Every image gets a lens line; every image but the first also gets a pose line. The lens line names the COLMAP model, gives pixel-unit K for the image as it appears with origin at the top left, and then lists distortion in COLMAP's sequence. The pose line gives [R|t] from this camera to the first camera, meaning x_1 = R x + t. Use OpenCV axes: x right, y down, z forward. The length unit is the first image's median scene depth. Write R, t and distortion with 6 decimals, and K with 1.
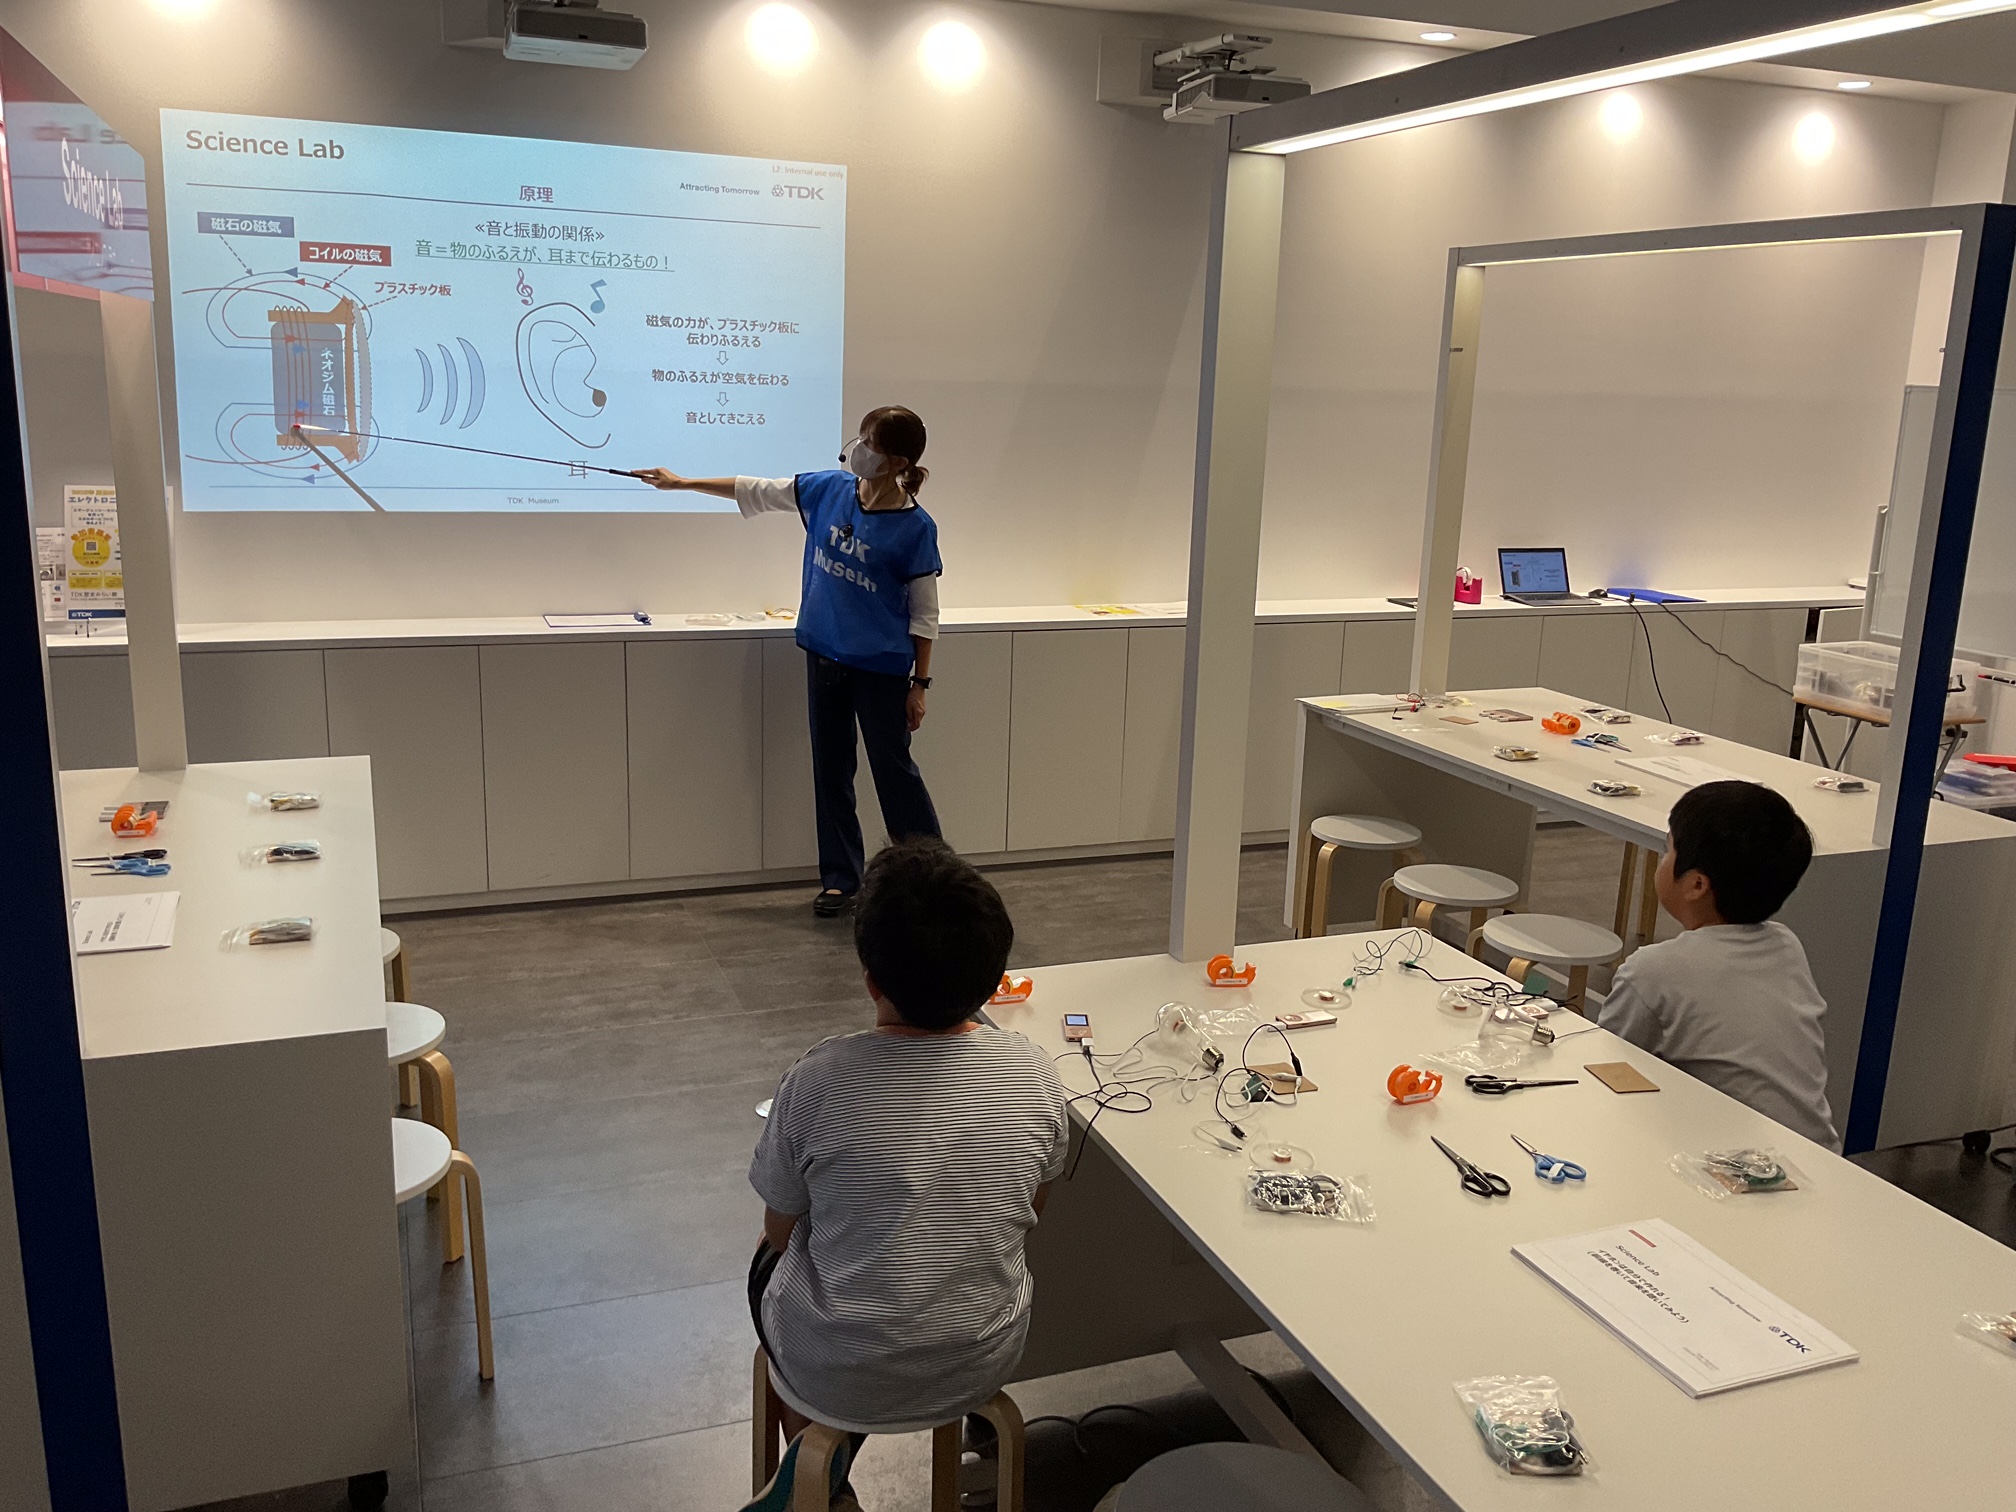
lens RADIAL K [[1705.6, 0, 1006.2], [0, 1705.6, 750.9], [0, 0, 1]] dist [-0.005434, -0.002593]
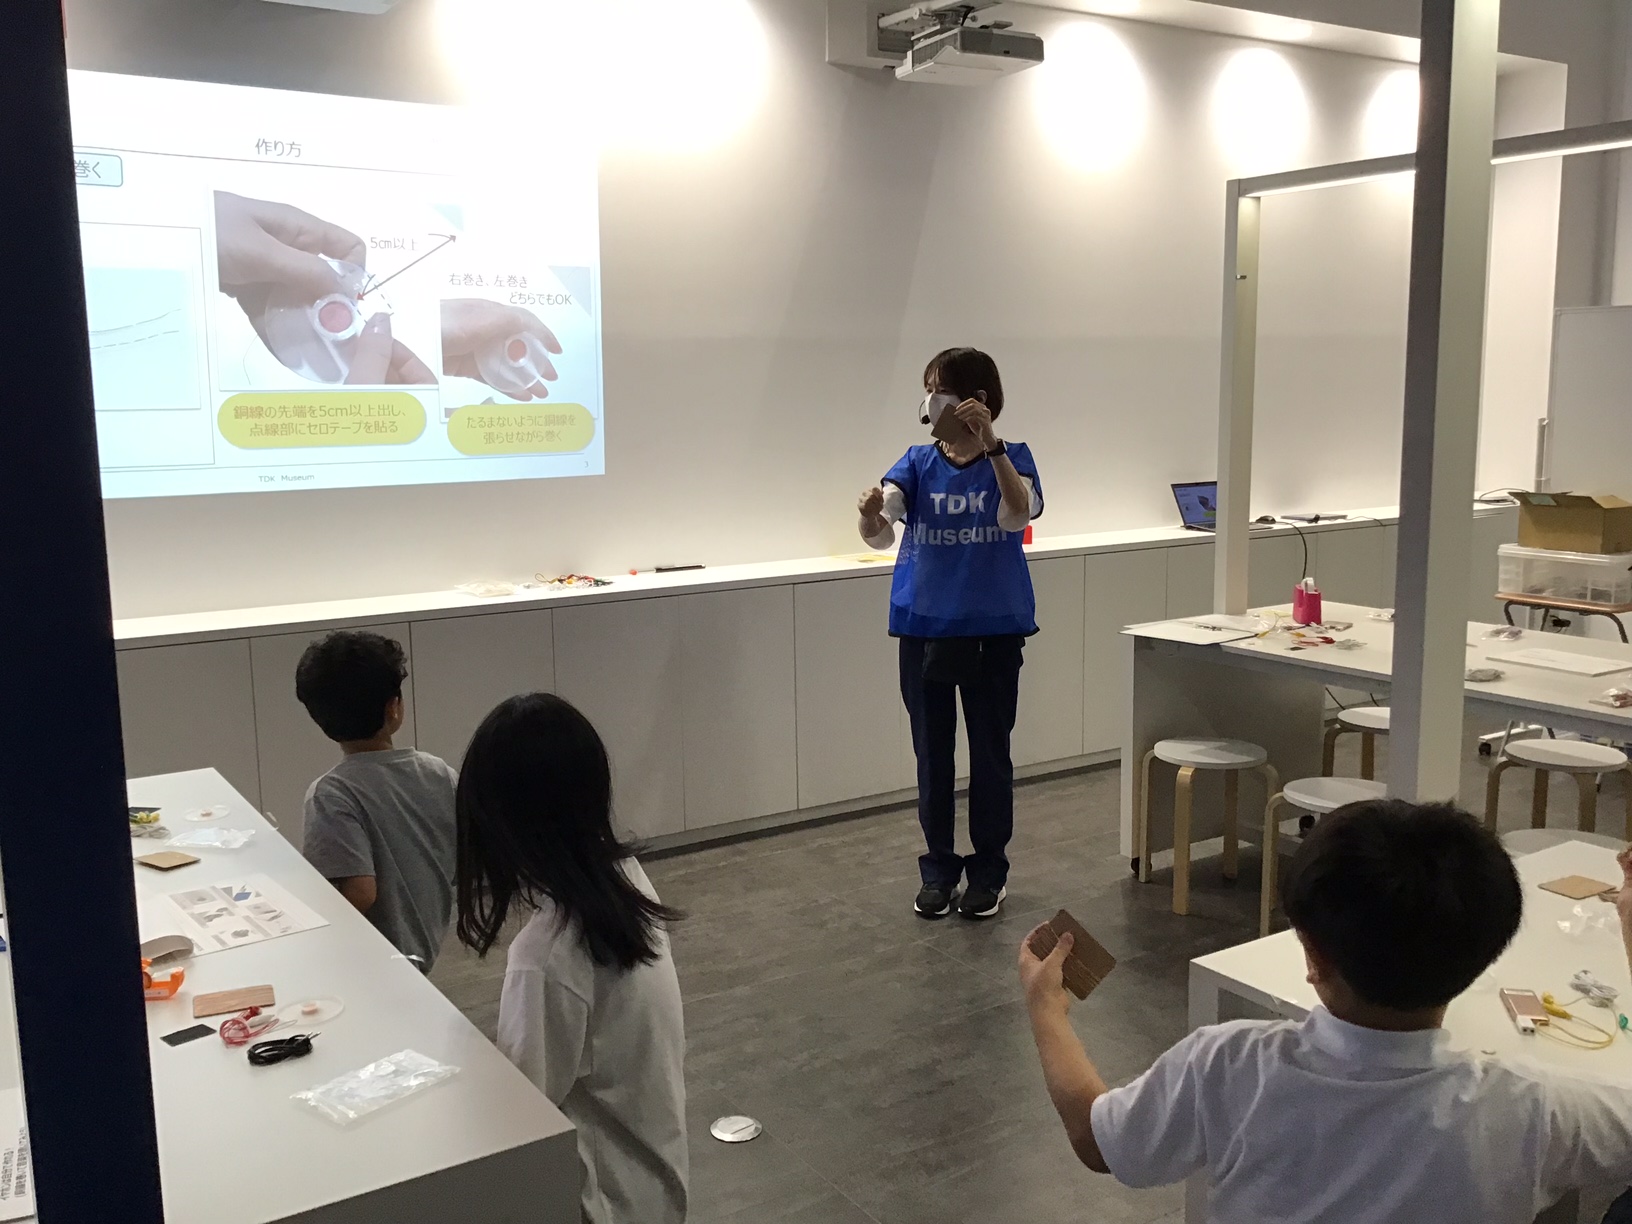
lens RADIAL K [[1474.4, 0, 817.2], [0, 1474.4, 616.6], [0, 0, 1]] dist [0.004712, 0.003793]
pose [[0.975124, -0.075856, 0.208277, -0.168454], [0.089217, 0.994464, -0.055512, -0.003709], [-0.202913, 0.072713, 0.976493, 0.172803]]
